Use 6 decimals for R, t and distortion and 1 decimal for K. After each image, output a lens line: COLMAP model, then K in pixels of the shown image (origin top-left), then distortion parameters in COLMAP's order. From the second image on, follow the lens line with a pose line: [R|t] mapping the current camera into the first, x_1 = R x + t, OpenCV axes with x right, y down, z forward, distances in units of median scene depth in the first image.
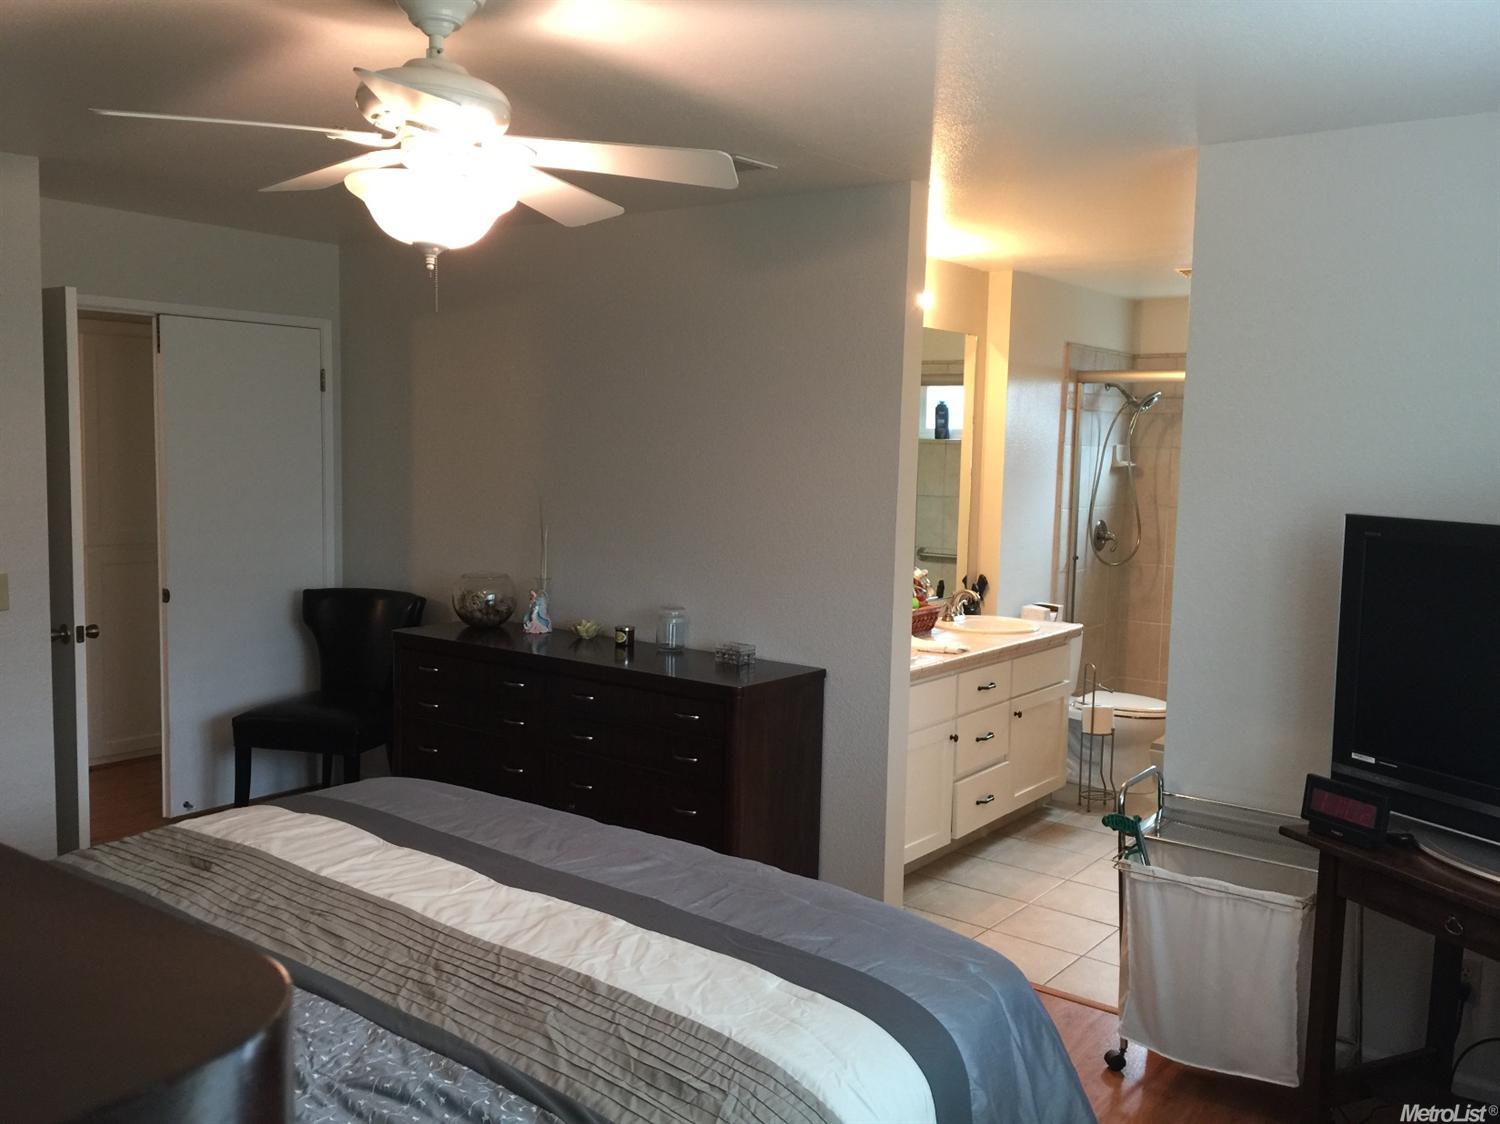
lens RADIAL K [[1284.7, 0, 746.1], [0, 1284.7, 556.6], [0, 0, 1]] dist [0.102912, -0.157856]
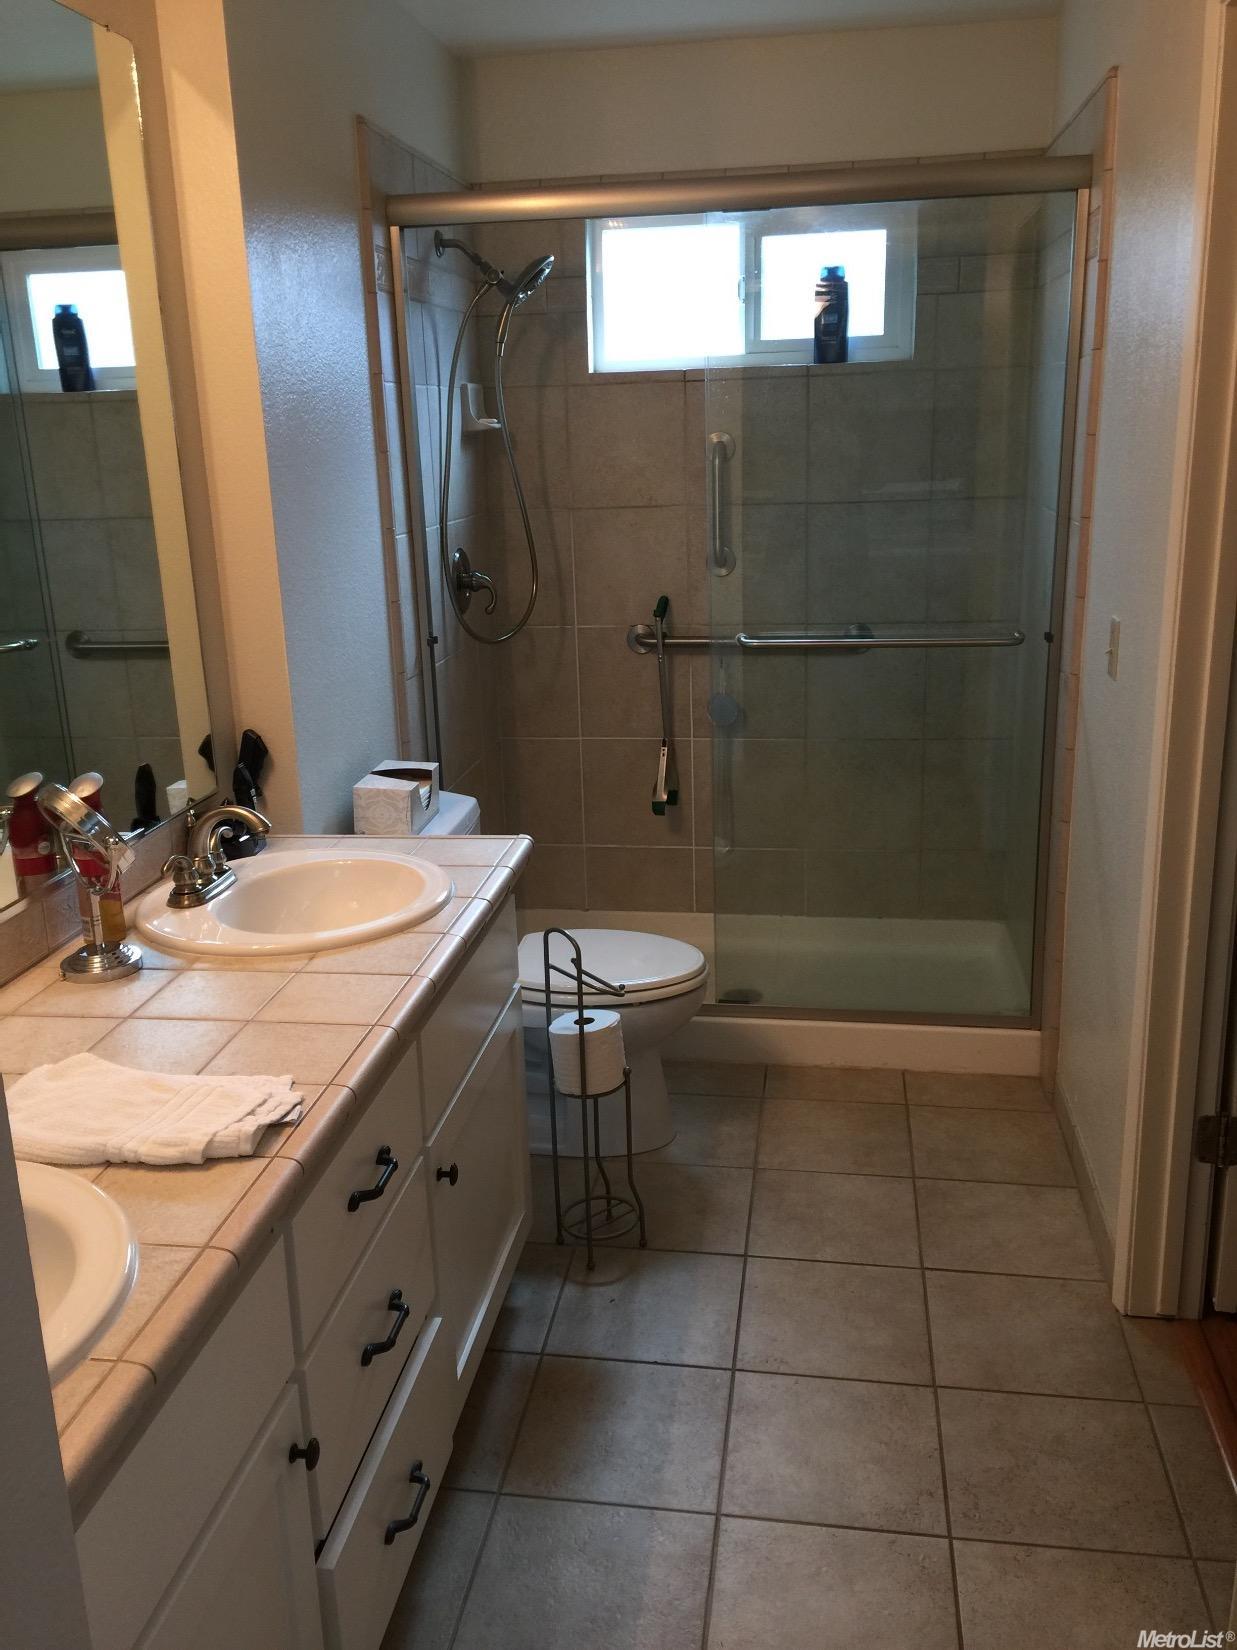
lens RADIAL K [[1413.1, 0, 611.0], [0, 1413.1, 817.3], [0, 0, 1]] dist [0.102912, -0.157856]
pose [[0.879989, -0.176327, 0.441053, 0.076704], [0.093029, 0.974541, 0.203997, -0.034020], [-0.465794, -0.138485, 0.873990, 0.514303]]
